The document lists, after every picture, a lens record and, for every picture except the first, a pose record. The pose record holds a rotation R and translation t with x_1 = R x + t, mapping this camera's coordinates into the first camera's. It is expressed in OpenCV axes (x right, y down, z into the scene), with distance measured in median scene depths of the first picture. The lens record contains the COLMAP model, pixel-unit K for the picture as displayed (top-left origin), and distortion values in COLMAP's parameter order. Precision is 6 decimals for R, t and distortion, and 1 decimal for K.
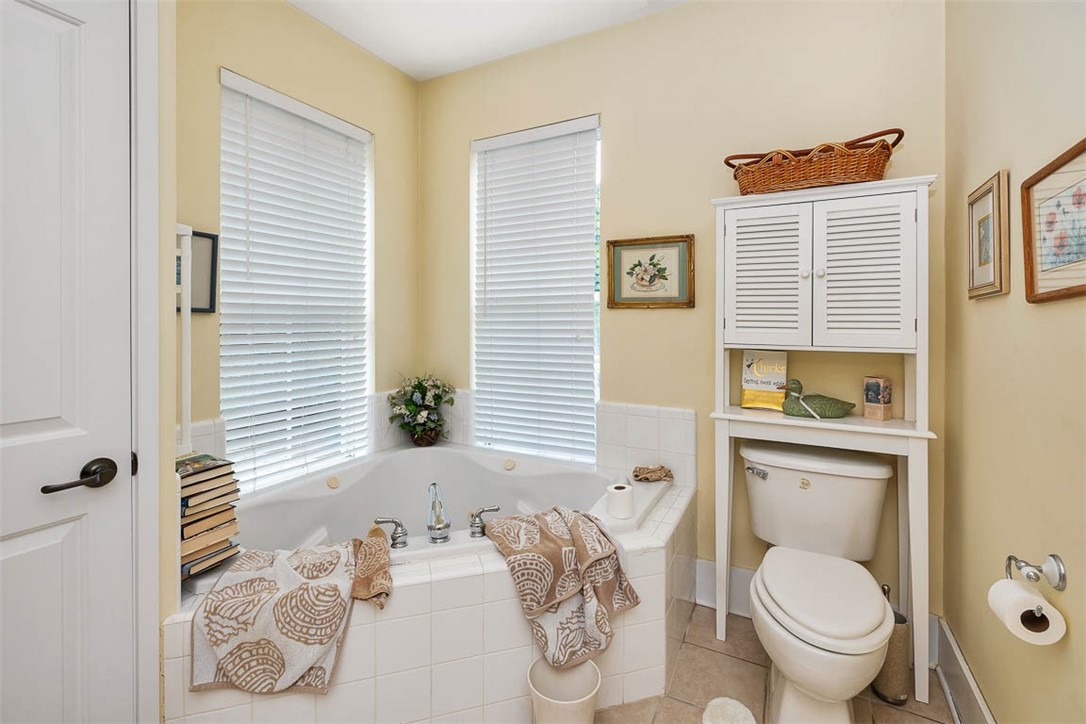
lens RADIAL K [[477.3, 0, 546.9], [0, 477.3, 322.5], [0, 0, 1]] dist [0.003152, -0.000104]
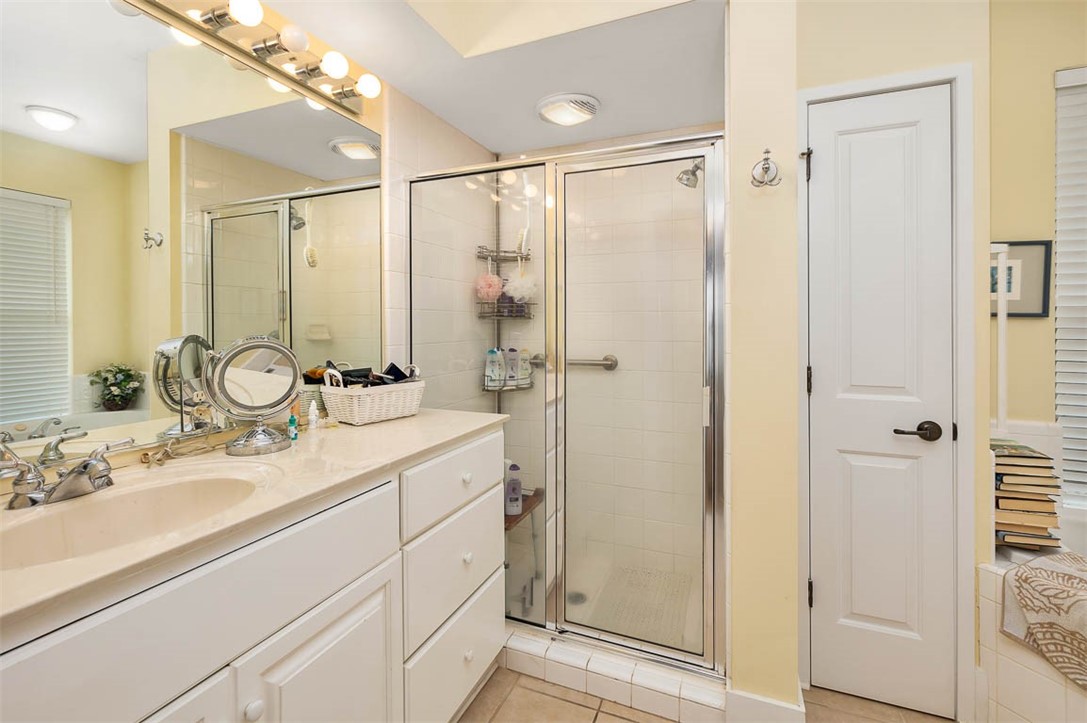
lens RADIAL K [[477.8, 0, 544.9], [0, 477.8, 339.2], [0, 0, 1]] dist [0.003152, -0.000104]
pose [[0.100367, 0.009230, -0.994908, 0.310658], [0.003462, 0.999948, 0.009626, 0.018967], [0.994944, -0.004410, 0.100330, -0.239055]]
